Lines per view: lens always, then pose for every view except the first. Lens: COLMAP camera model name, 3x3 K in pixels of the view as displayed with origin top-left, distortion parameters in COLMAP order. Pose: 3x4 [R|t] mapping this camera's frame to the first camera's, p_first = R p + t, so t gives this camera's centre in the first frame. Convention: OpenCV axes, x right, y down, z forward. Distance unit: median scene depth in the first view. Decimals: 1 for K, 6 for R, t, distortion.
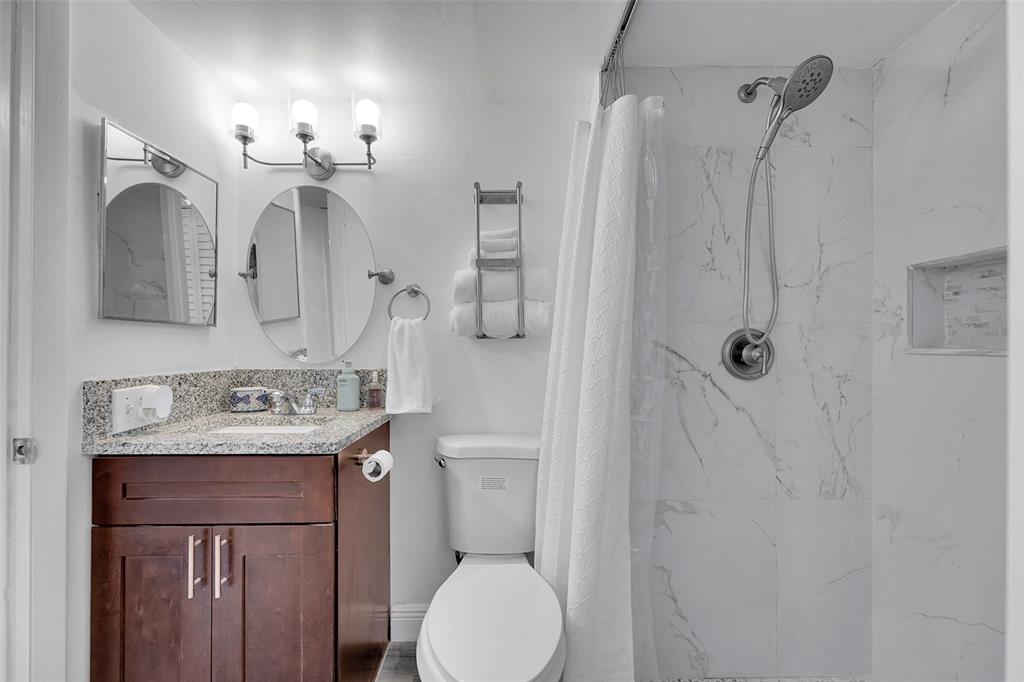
lens RADIAL K [[409.4, 0, 511.2], [0, 409.4, 342.6], [0, 0, 1]] dist [-0.002296, 0.001930]
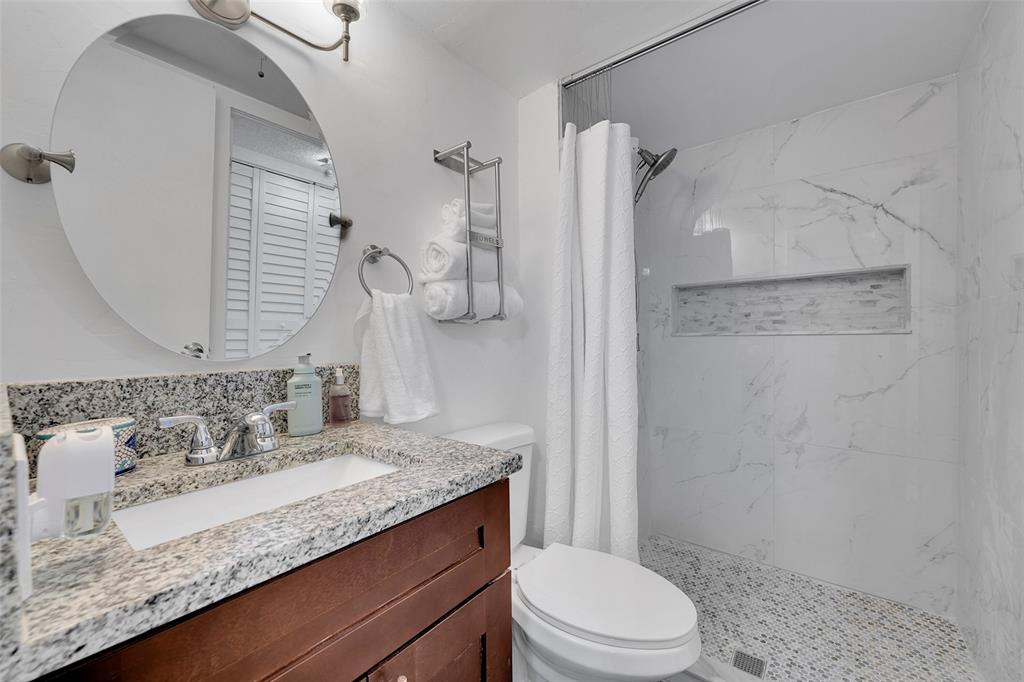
lens RADIAL K [[409.4, 0, 512.7], [0, 409.4, 340.8], [0, 0, 1]] dist [-0.002296, 0.001930]
pose [[0.627708, -0.012765, 0.778344, -0.705069], [0.004617, 0.999909, 0.012676, 0.018822], [-0.778435, -0.004363, 0.627710, 0.378766]]
